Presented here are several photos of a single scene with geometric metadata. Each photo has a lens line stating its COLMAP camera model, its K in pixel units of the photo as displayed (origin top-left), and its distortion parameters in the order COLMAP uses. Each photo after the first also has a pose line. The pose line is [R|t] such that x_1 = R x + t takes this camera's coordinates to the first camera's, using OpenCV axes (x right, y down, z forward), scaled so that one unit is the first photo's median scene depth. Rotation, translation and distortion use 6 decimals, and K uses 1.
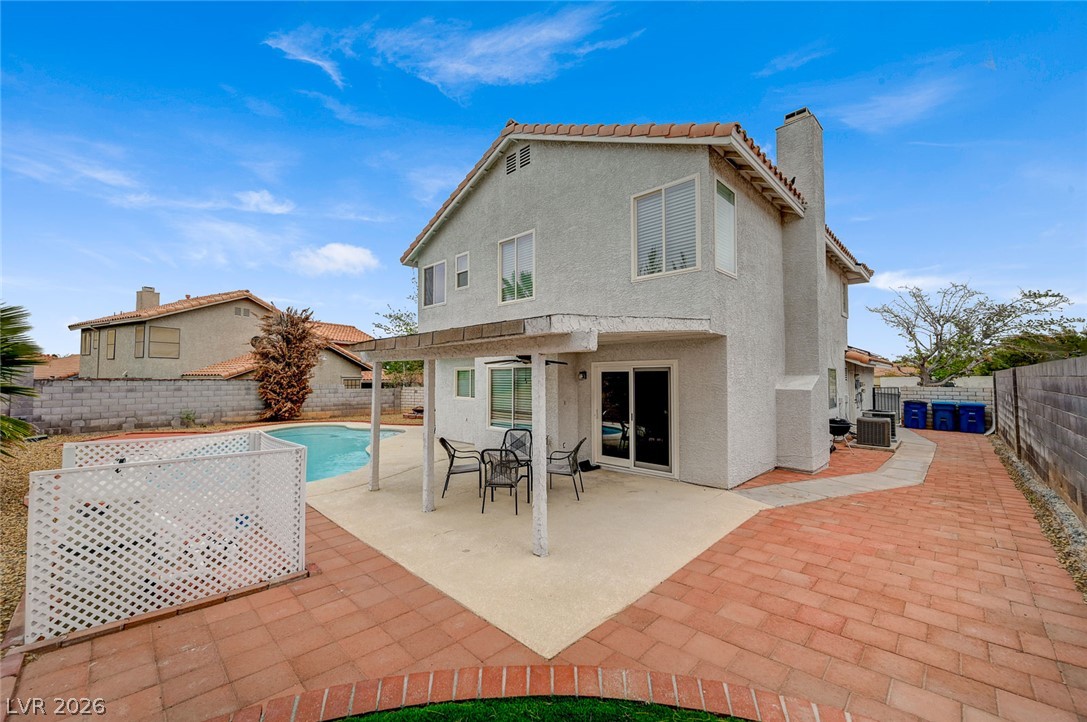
lens RADIAL K [[442.5, 0, 548.4], [0, 442.5, 362.7], [0, 0, 1]] dist [-0.000459, -0.000045]
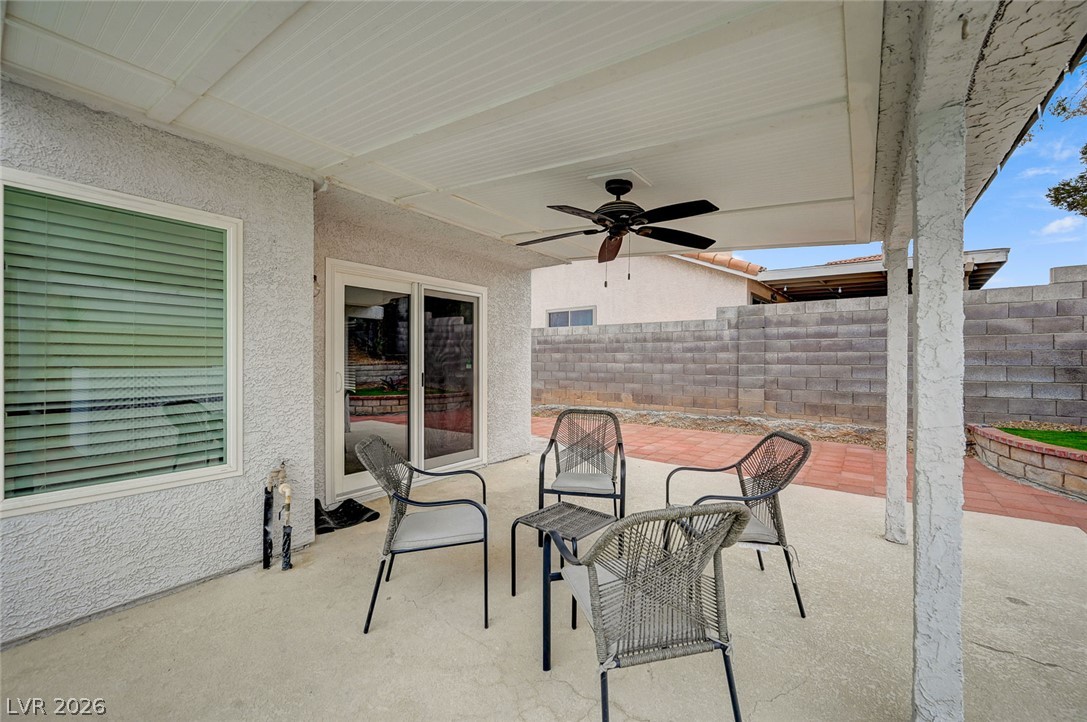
lens RADIAL K [[442.5, 0, 548.4], [0, 442.5, 362.7], [0, 0, 1]] dist [-0.000459, -0.000045]
pose [[-0.148992, -0.007660, 0.988809, -0.247110], [-0.038303, 0.999264, 0.001970, 0.065147], [-0.988096, -0.037581, -0.149176, 0.636609]]
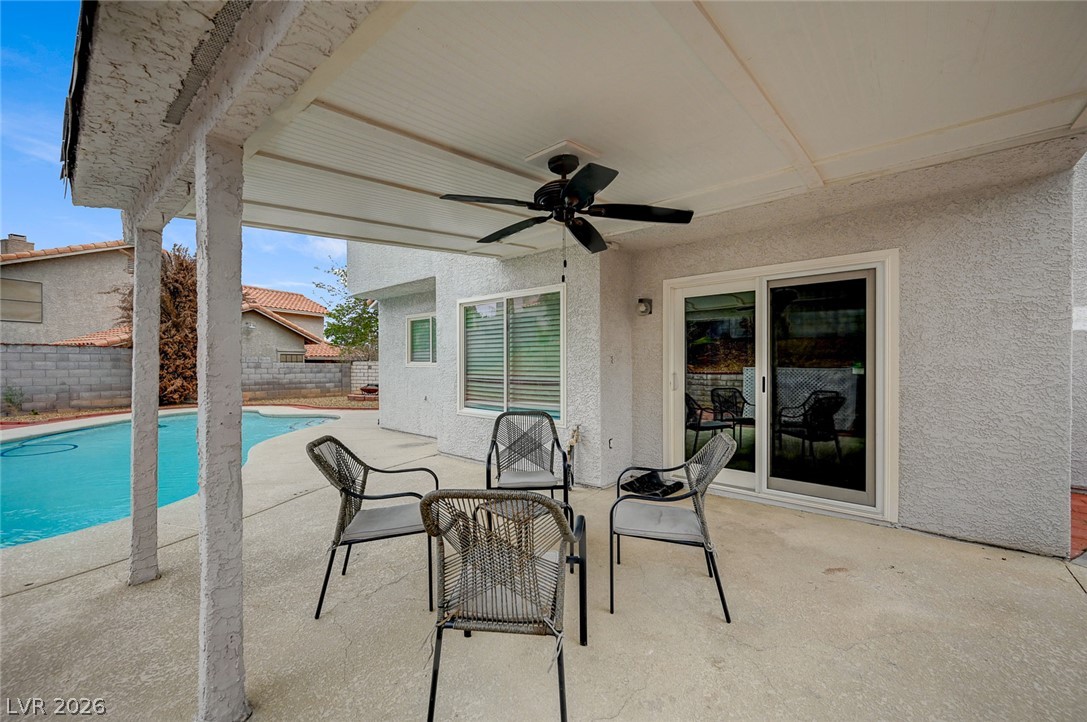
lens RADIAL K [[442.5, 0, 548.4], [0, 442.5, 362.7], [0, 0, 1]] dist [-0.000459, -0.000045]
pose [[0.998501, -0.003223, 0.054632, -0.046528], [0.001271, 0.999361, 0.035711, 0.056376], [-0.054713, -0.035588, 0.997868, 0.372781]]
